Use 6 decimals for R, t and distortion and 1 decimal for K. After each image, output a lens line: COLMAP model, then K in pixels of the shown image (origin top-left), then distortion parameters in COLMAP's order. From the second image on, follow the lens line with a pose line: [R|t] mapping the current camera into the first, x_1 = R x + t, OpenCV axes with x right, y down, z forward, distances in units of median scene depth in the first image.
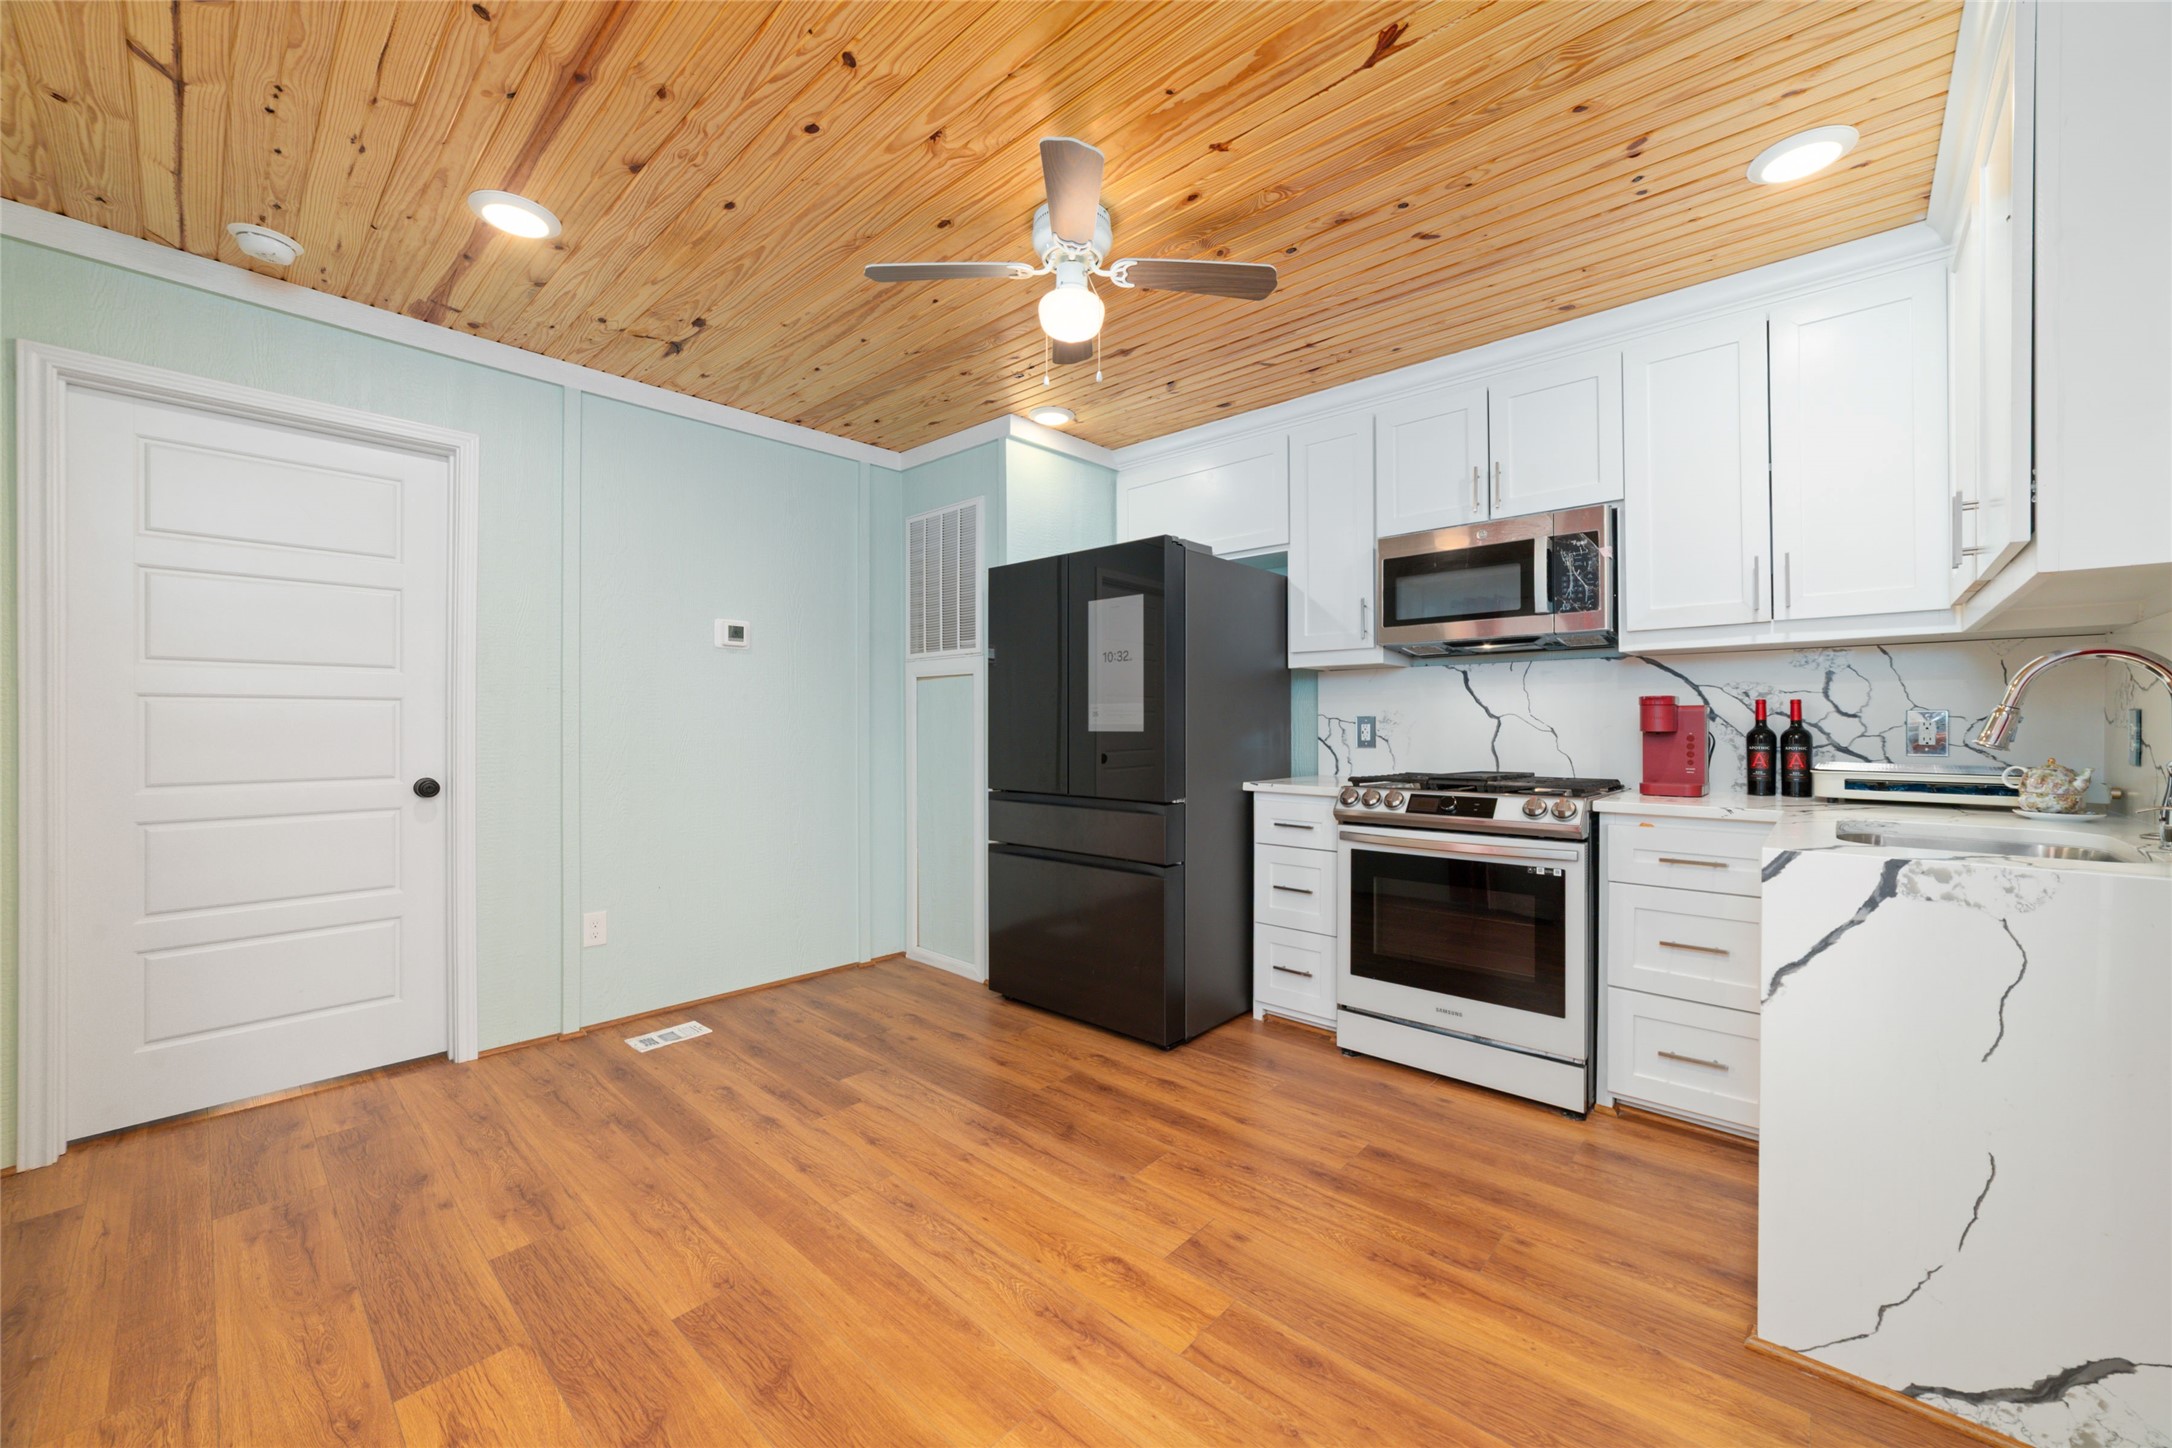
lens RADIAL K [[823.3, 0, 1093.2], [0, 823.3, 721.2], [0, 0, 1]] dist [-0.026255, 0.008898]
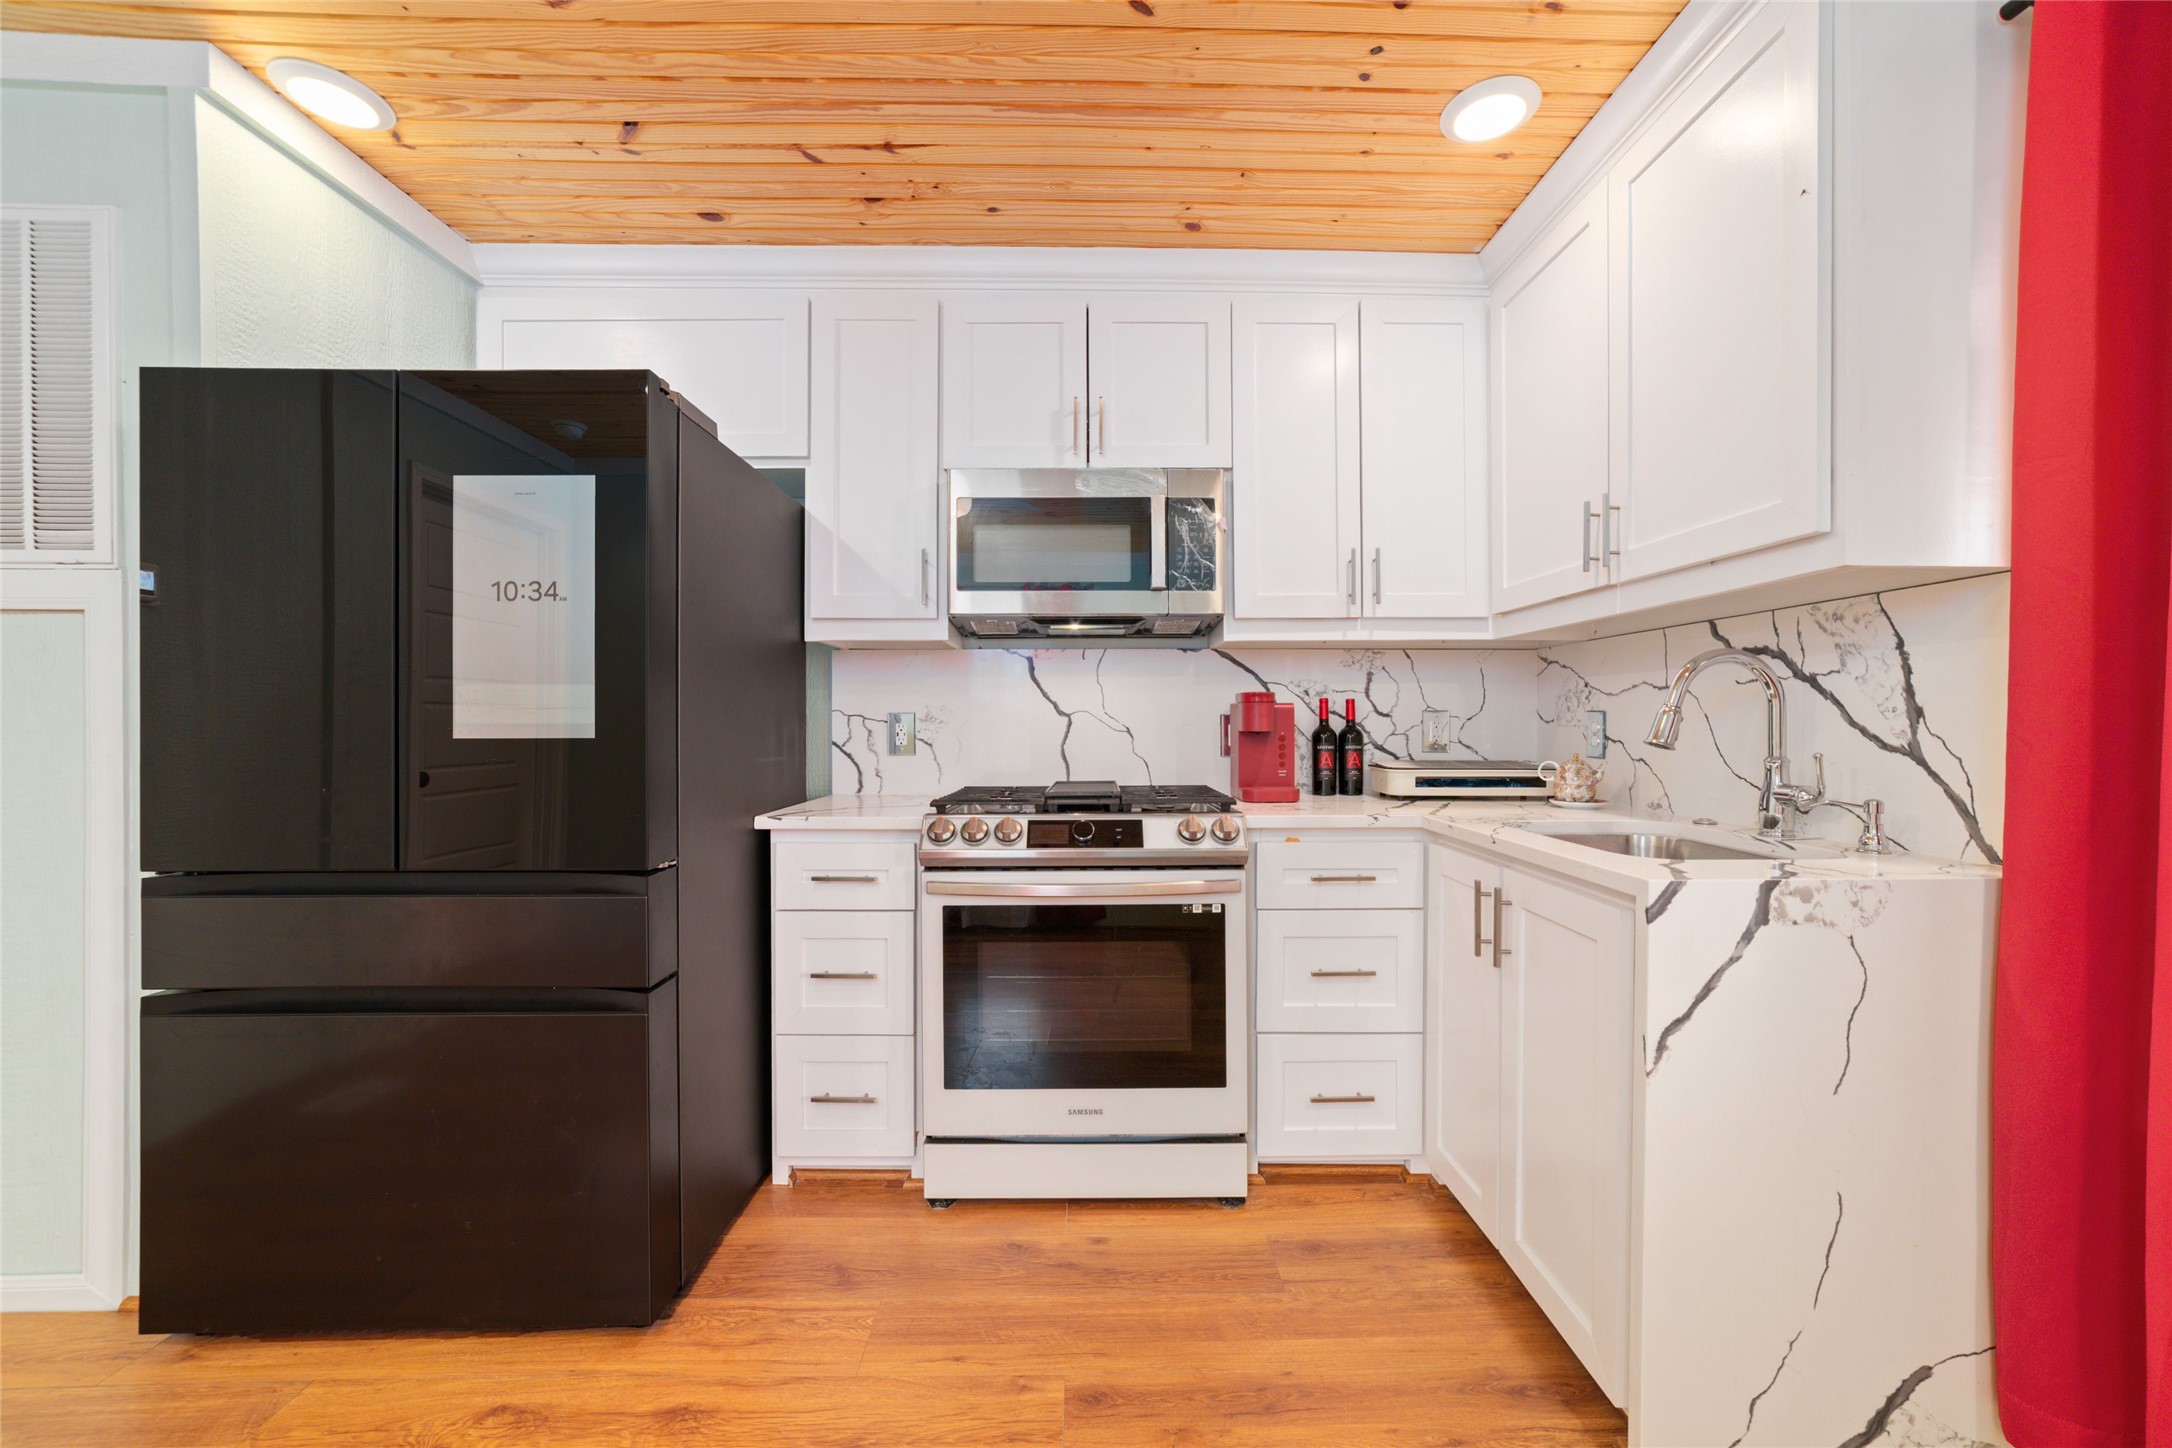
lens RADIAL K [[823.3, 0, 1093.2], [0, 823.3, 721.2], [0, 0, 1]] dist [-0.026255, 0.008898]
pose [[0.730966, 0.000491, 0.682414, -0.065076], [-0.002178, 0.999996, 0.001613, 0.000176], [-0.682410, -0.002665, 0.730965, 0.440689]]
